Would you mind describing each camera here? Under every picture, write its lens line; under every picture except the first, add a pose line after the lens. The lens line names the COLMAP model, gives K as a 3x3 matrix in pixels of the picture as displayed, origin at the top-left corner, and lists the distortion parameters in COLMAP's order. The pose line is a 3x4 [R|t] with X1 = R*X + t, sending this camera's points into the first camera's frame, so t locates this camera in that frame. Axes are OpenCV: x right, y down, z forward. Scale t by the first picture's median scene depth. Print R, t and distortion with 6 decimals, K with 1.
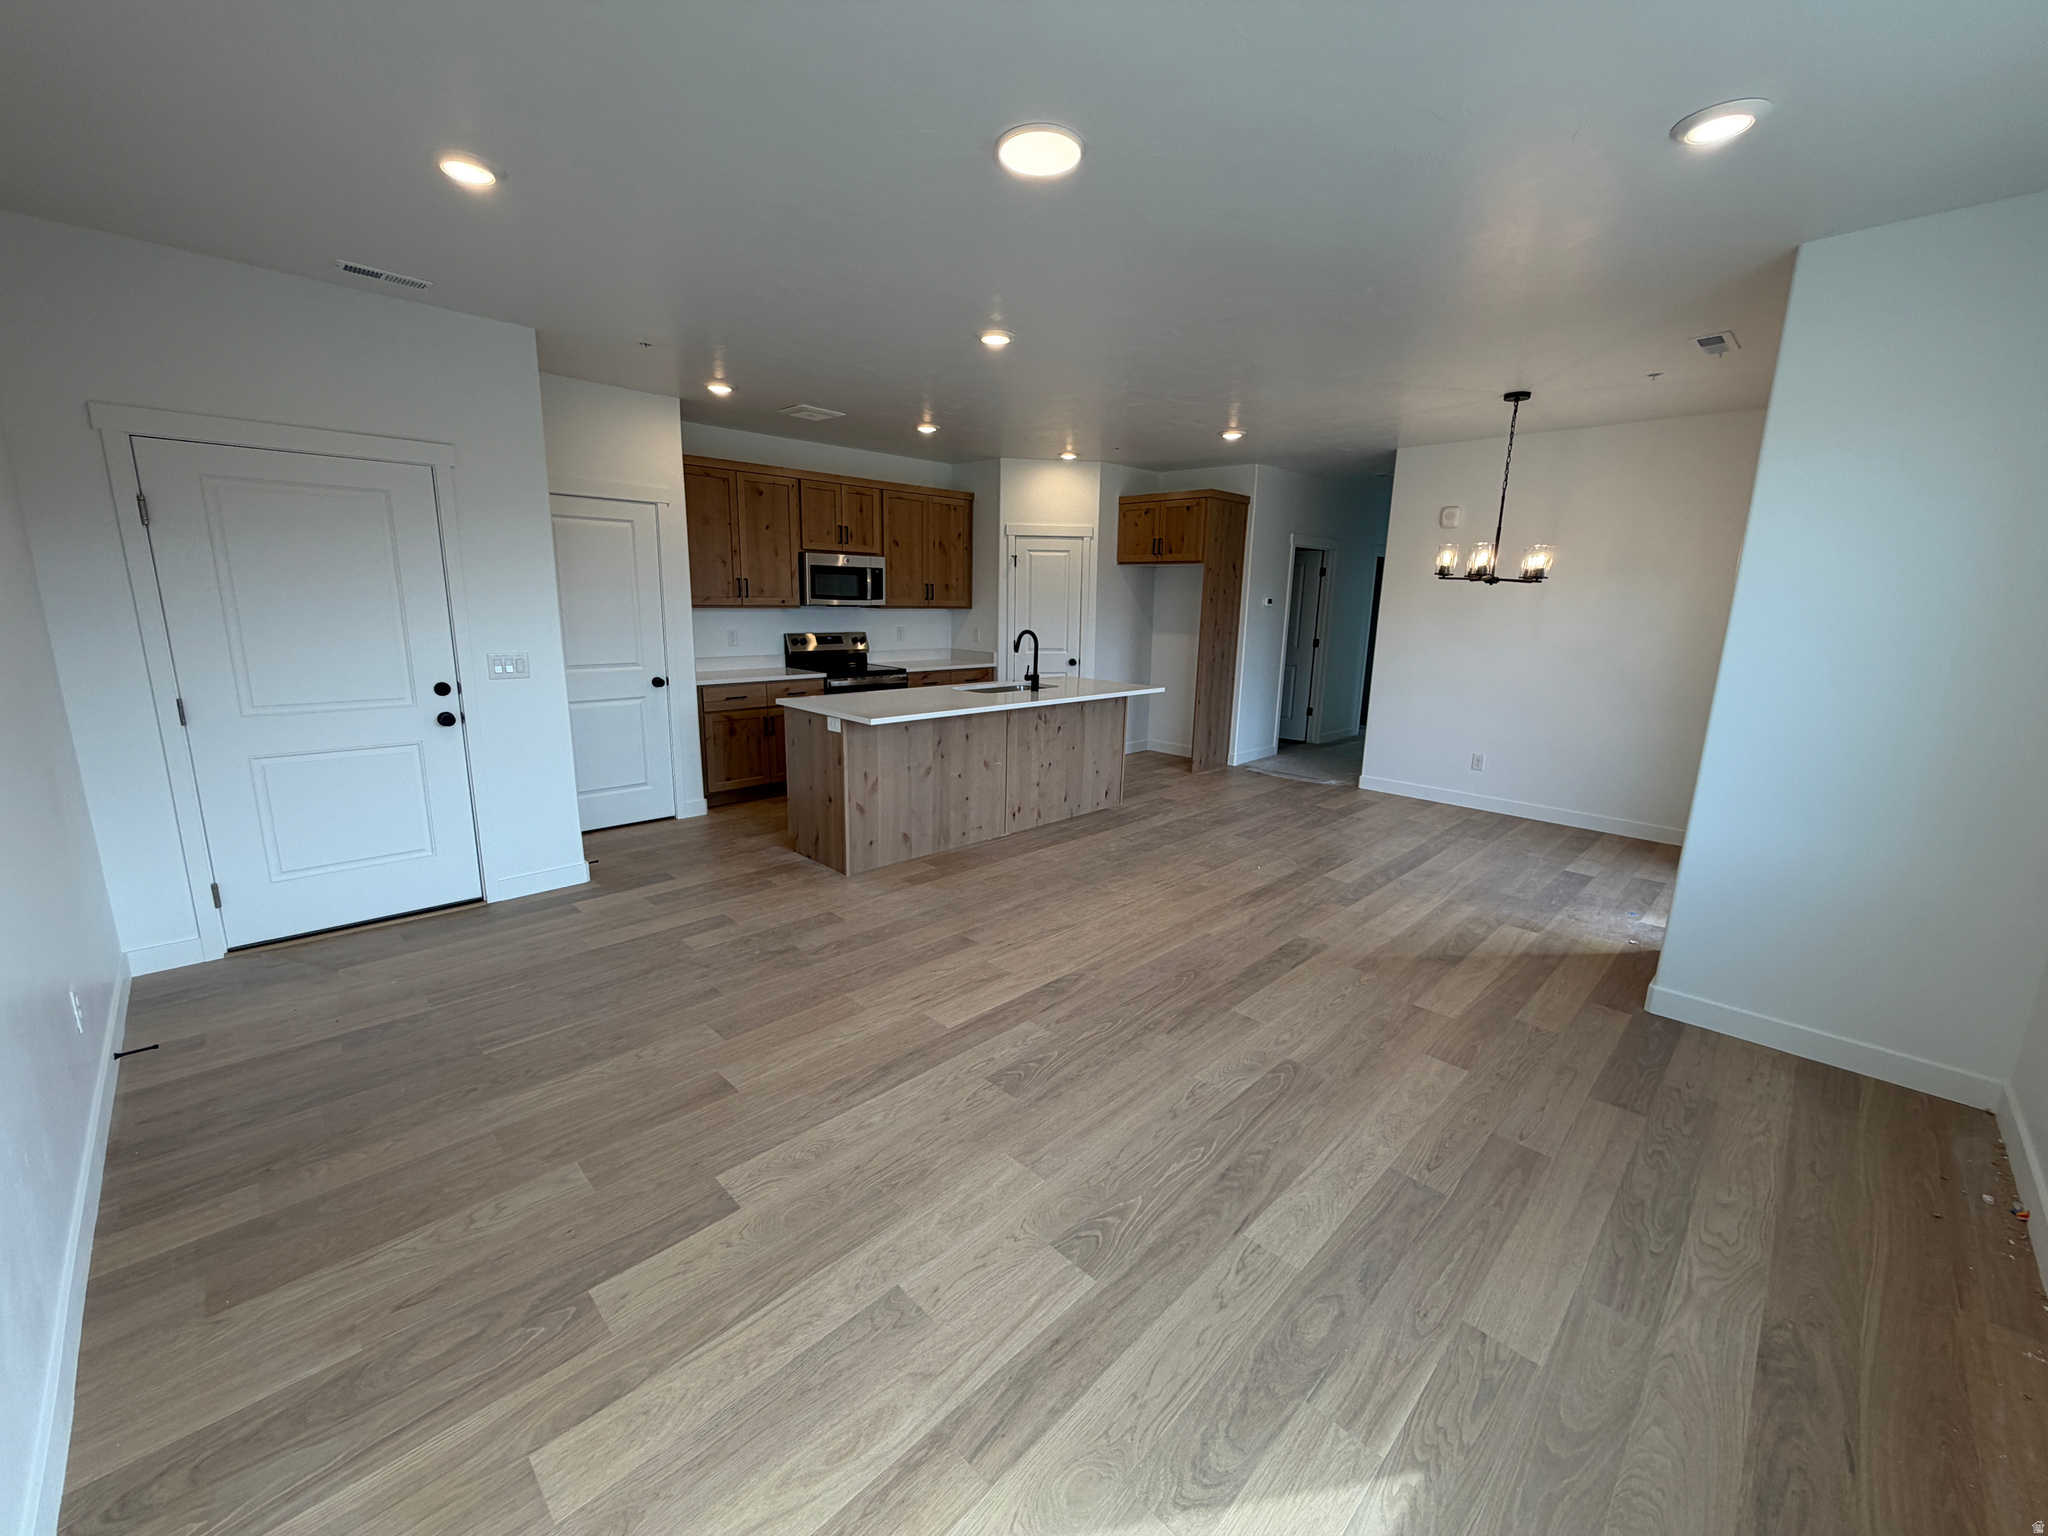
lens RADIAL K [[818.6, 0, 1016.4], [0, 818.6, 765.2], [0, 0, 1]] dist [-0.003017, -0.000065]
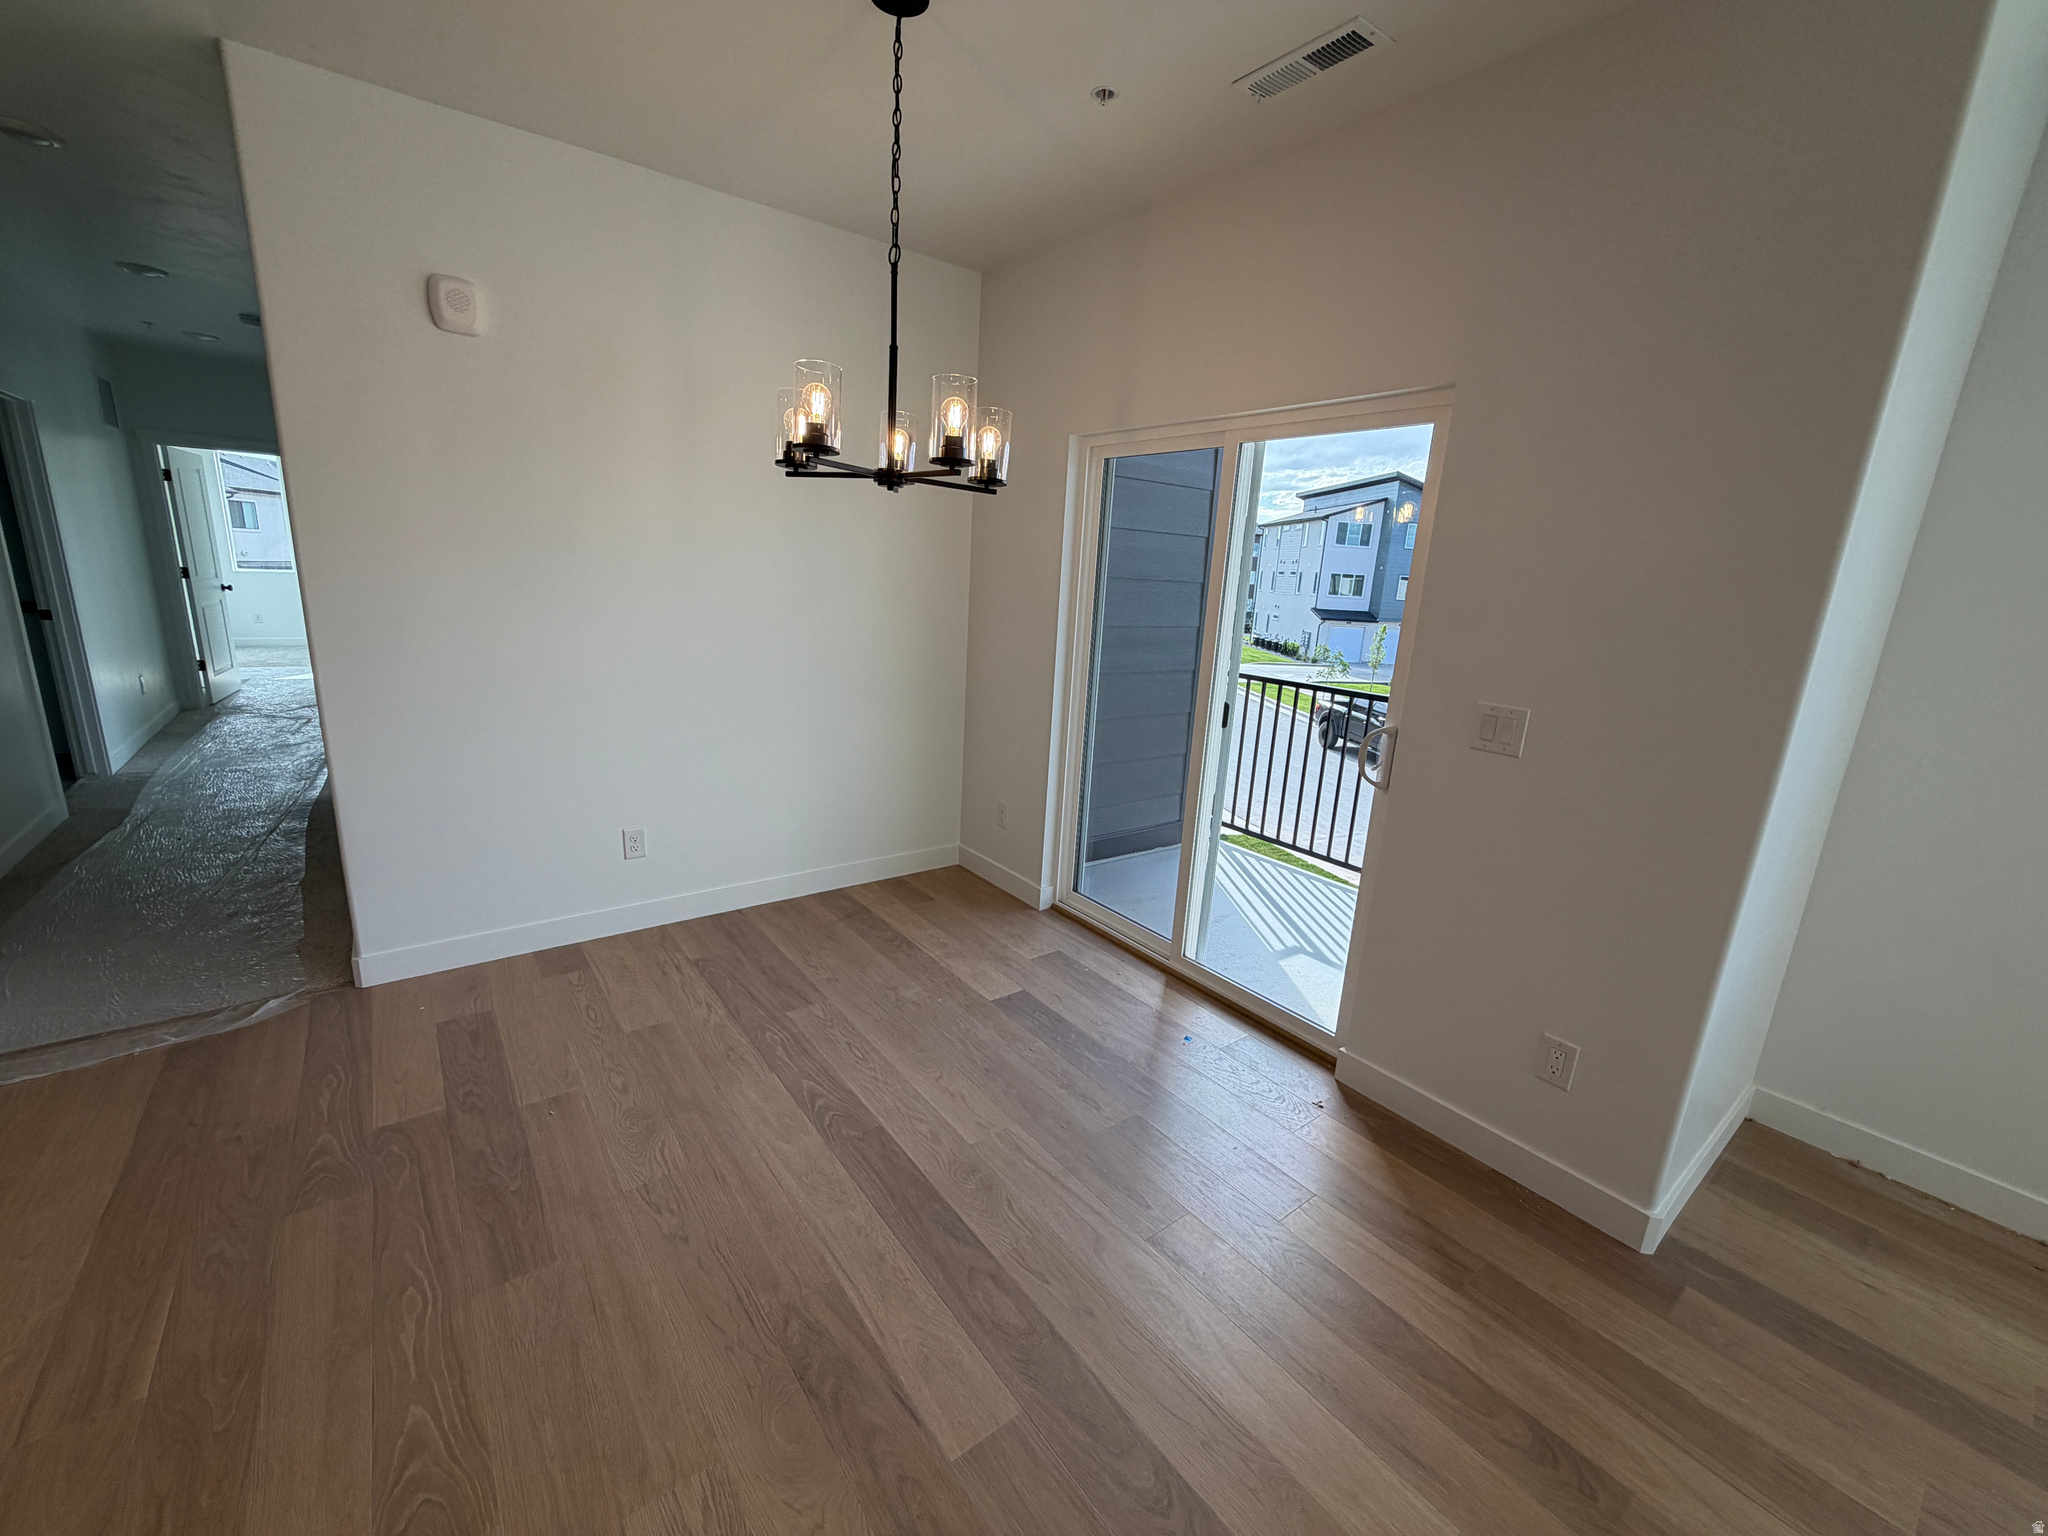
lens RADIAL K [[818.6, 0, 1016.4], [0, 818.6, 765.2], [0, 0, 1]] dist [-0.003017, -0.000065]
pose [[0.127727, -0.246846, 0.960600, 0.125035], [0.153305, 0.961807, 0.226772, -0.140187], [-0.979890, 0.118300, 0.160691, 0.729699]]
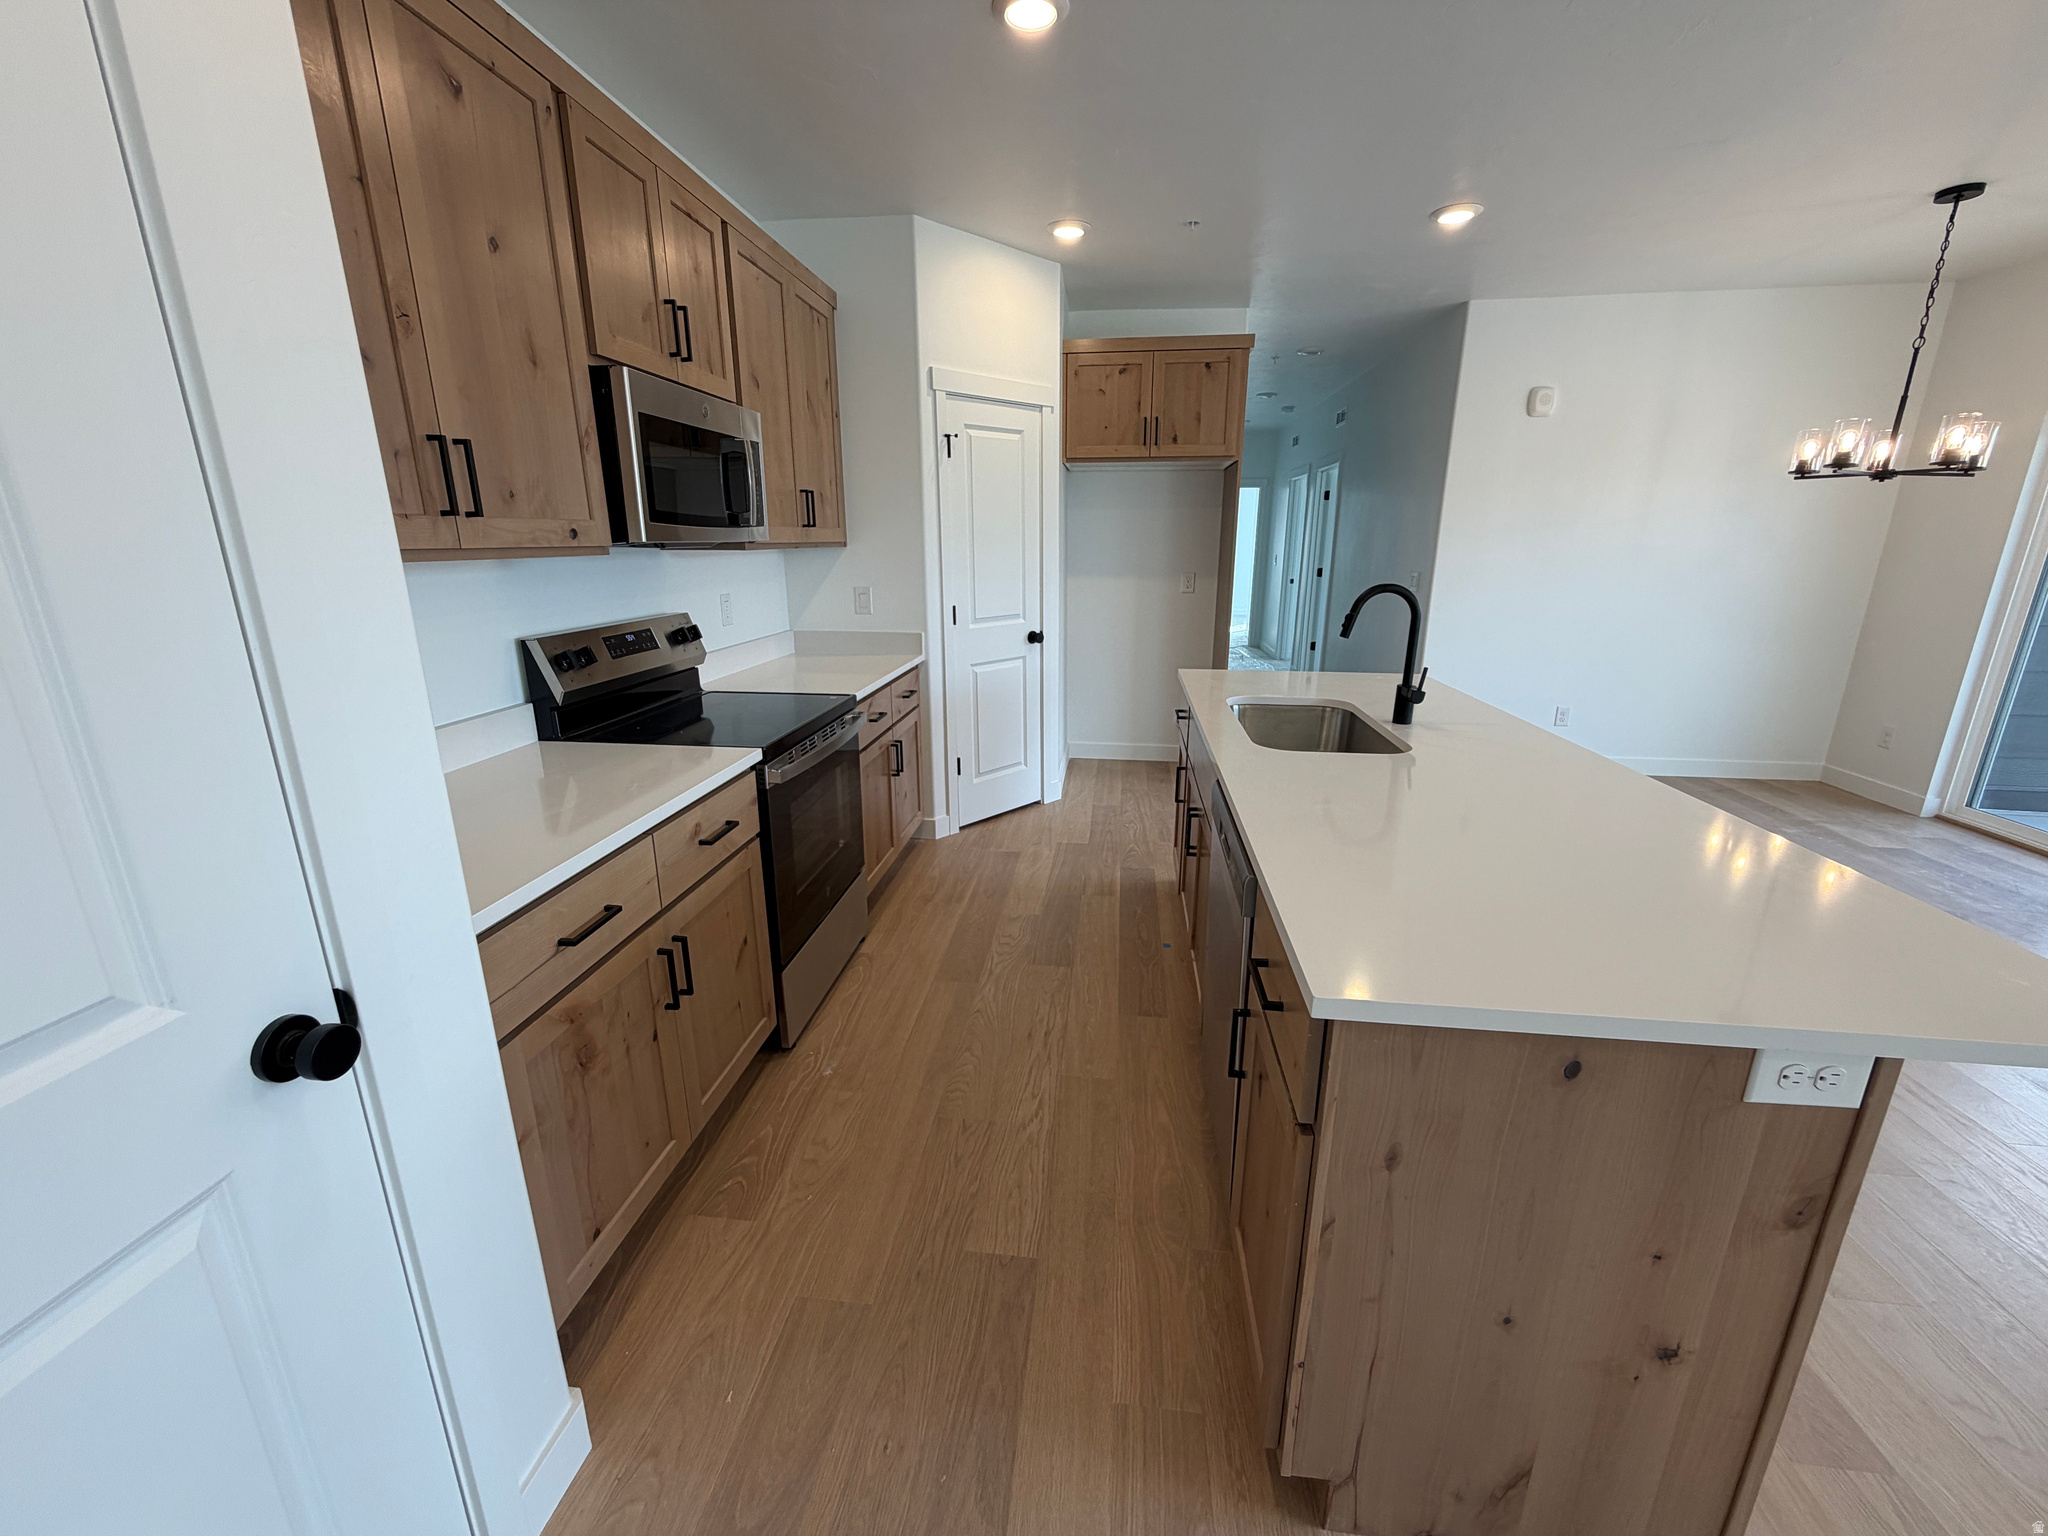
lens RADIAL K [[817.8, 0, 1018.6], [0, 817.8, 765.4], [0, 0, 1]] dist [0.001309, 0.000200]
pose [[0.783455, -0.187415, 0.592515, -0.380579], [0.143609, 0.982234, 0.120798, -0.142273], [-0.604628, -0.009549, 0.796451, 0.729001]]
